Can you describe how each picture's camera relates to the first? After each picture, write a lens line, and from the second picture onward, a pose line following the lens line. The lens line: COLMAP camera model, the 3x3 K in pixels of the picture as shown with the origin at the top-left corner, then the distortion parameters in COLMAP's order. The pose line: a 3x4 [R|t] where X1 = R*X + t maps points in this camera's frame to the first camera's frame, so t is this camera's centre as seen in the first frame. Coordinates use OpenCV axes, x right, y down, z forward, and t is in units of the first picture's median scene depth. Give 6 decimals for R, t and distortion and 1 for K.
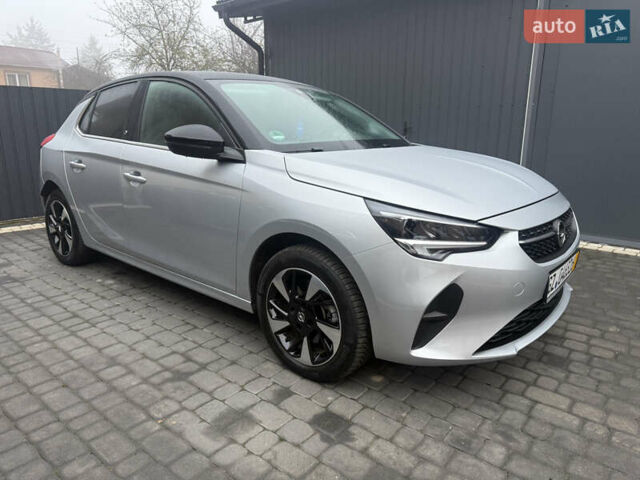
lens RADIAL K [[451.7, 0, 321.9], [0, 451.7, 237.7], [0, 0, 1]] dist [0.012654, -0.014324]
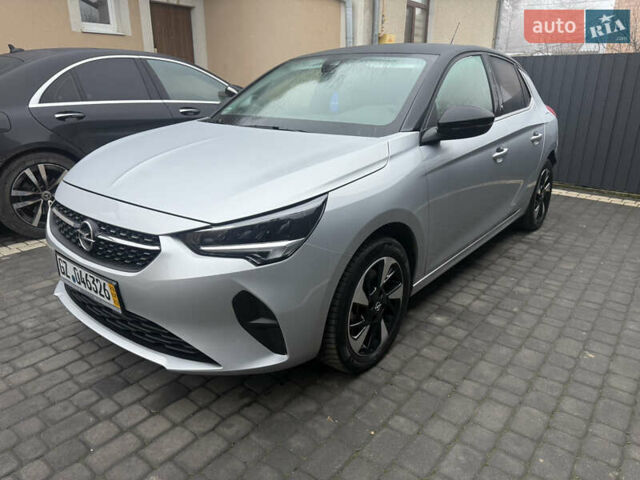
lens RADIAL K [[451.7, 0, 320.0], [0, 451.7, 238.6], [0, 0, 1]] dist [0.012654, -0.014324]
pose [[0.014871, 0.318570, -0.947783, 1.330433], [-0.232297, 0.923053, 0.306613, -0.369331], [0.972531, 0.215607, 0.087730, 1.331056]]
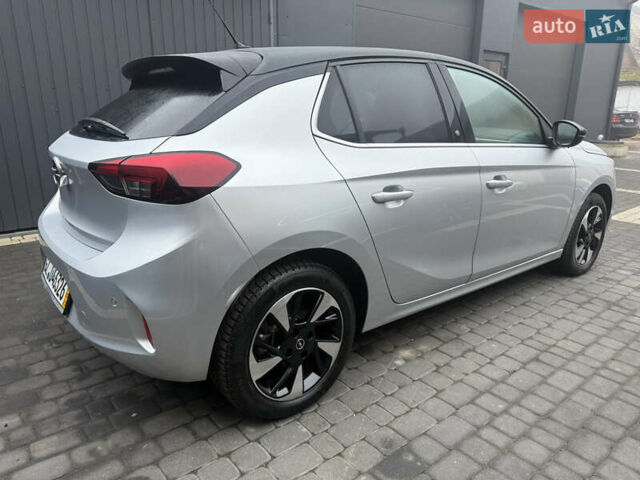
lens RADIAL K [[451.7, 0, 322.0], [0, 451.7, 244.1], [0, 0, 1]] dist [0.012654, -0.014324]
pose [[0.183841, -0.277881, 0.942860, -1.719320], [0.213773, 0.947553, 0.237582, -0.388453], [-0.959429, 0.157880, 0.233603, 1.485308]]
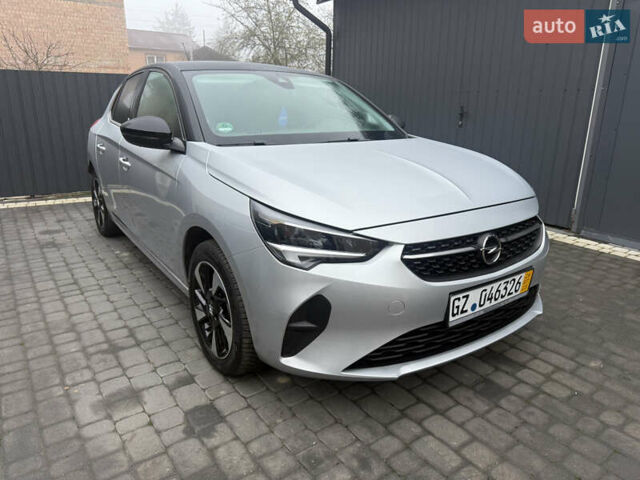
lens RADIAL K [[451.7, 0, 316.9], [0, 451.7, 238.6], [0, 0, 1]] dist [0.012654, -0.014324]
pose [[0.966186, 0.079322, -0.245341, 0.403992], [-0.067852, 0.996185, 0.054869, -0.053600], [0.248758, -0.036367, 0.967883, 0.072340]]
